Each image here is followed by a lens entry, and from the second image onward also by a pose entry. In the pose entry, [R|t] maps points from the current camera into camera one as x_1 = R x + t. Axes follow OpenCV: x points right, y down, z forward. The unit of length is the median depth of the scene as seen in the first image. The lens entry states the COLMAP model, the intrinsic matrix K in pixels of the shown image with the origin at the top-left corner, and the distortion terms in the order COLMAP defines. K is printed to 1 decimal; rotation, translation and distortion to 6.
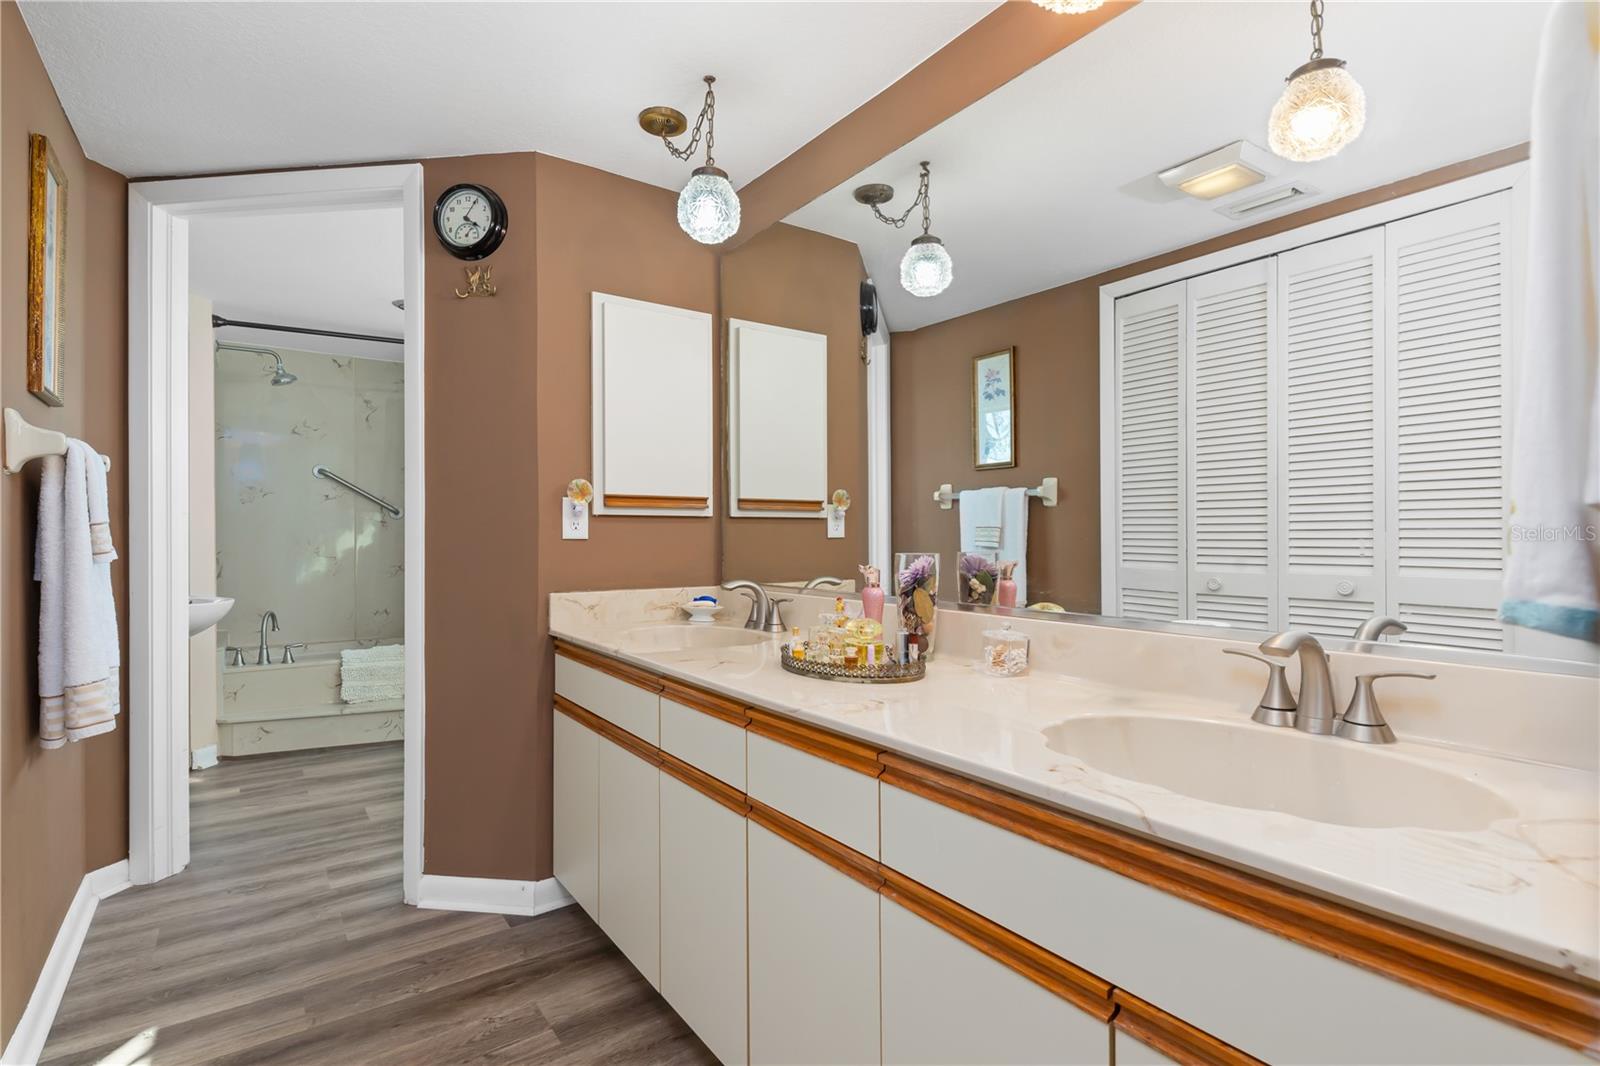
lens RADIAL K [[774.1, 0, 794.9], [0, 774.1, 527.9], [0, 0, 1]] dist [0.007949, -0.005552]
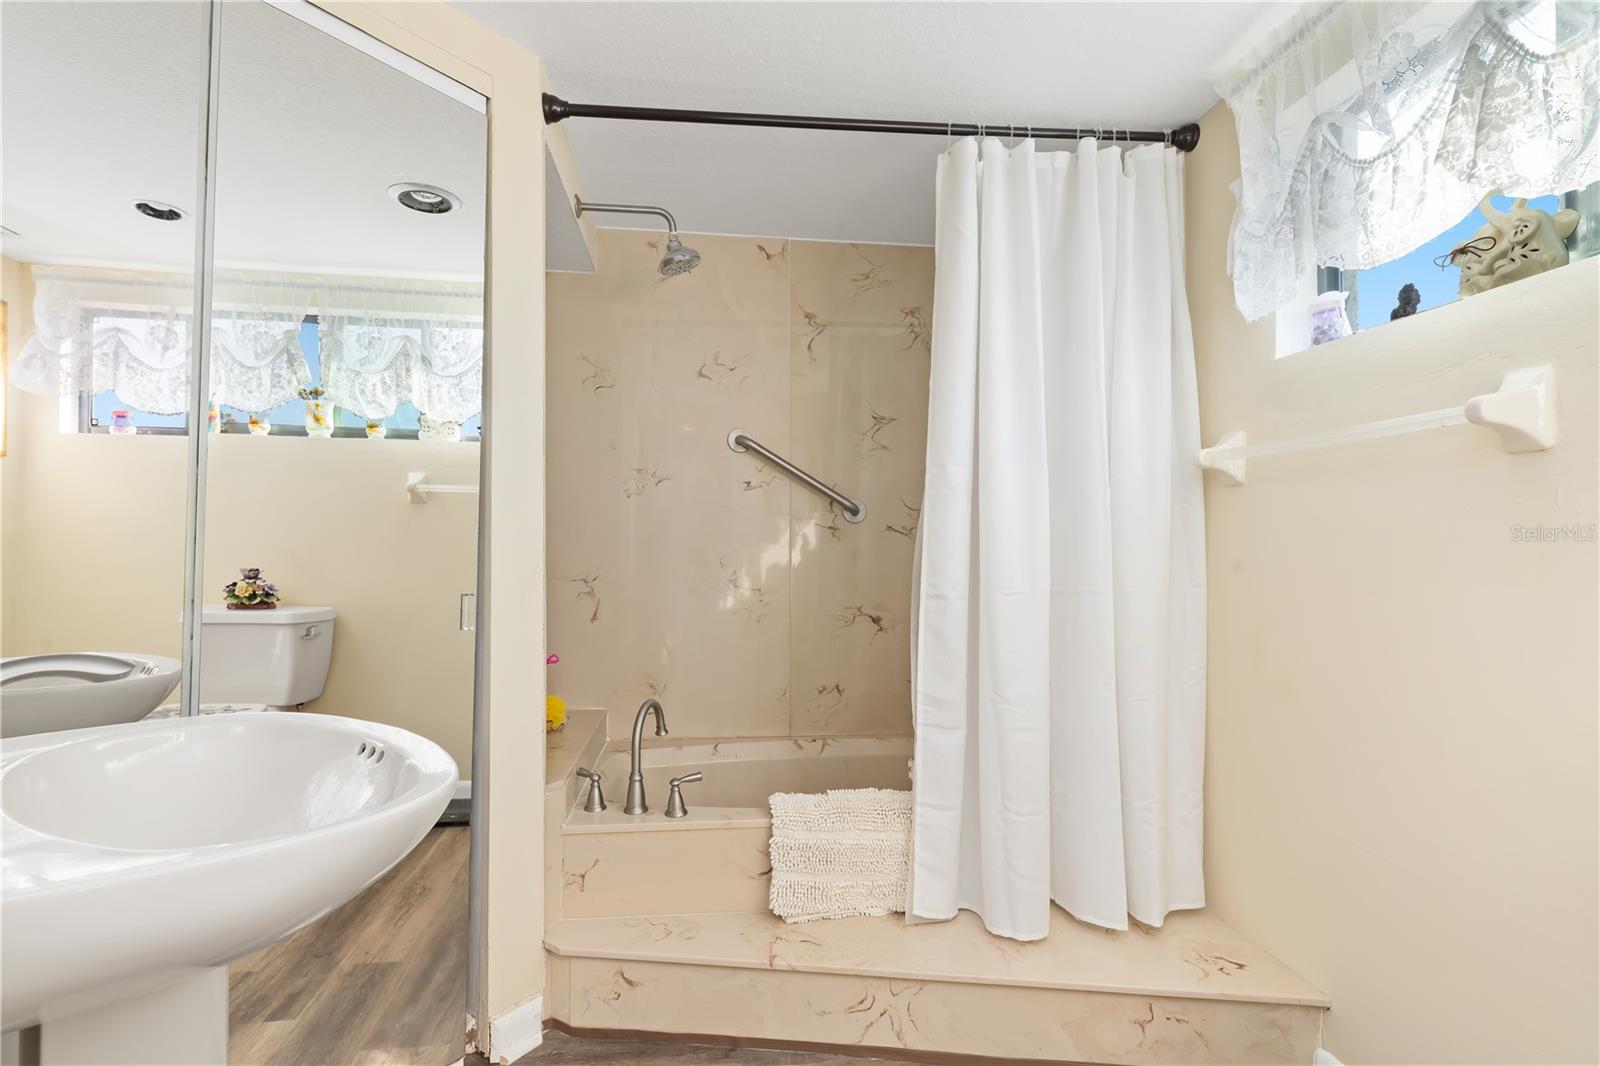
lens RADIAL K [[774.1, 0, 799.8], [0, 774.1, 531.7], [0, 0, 1]] dist [0.007949, -0.005552]
pose [[0.885676, -0.002009, -0.464300, -0.348210], [-0.004276, 0.999913, -0.012483, 0.002358], [0.464285, 0.013041, 0.885590, 0.586153]]
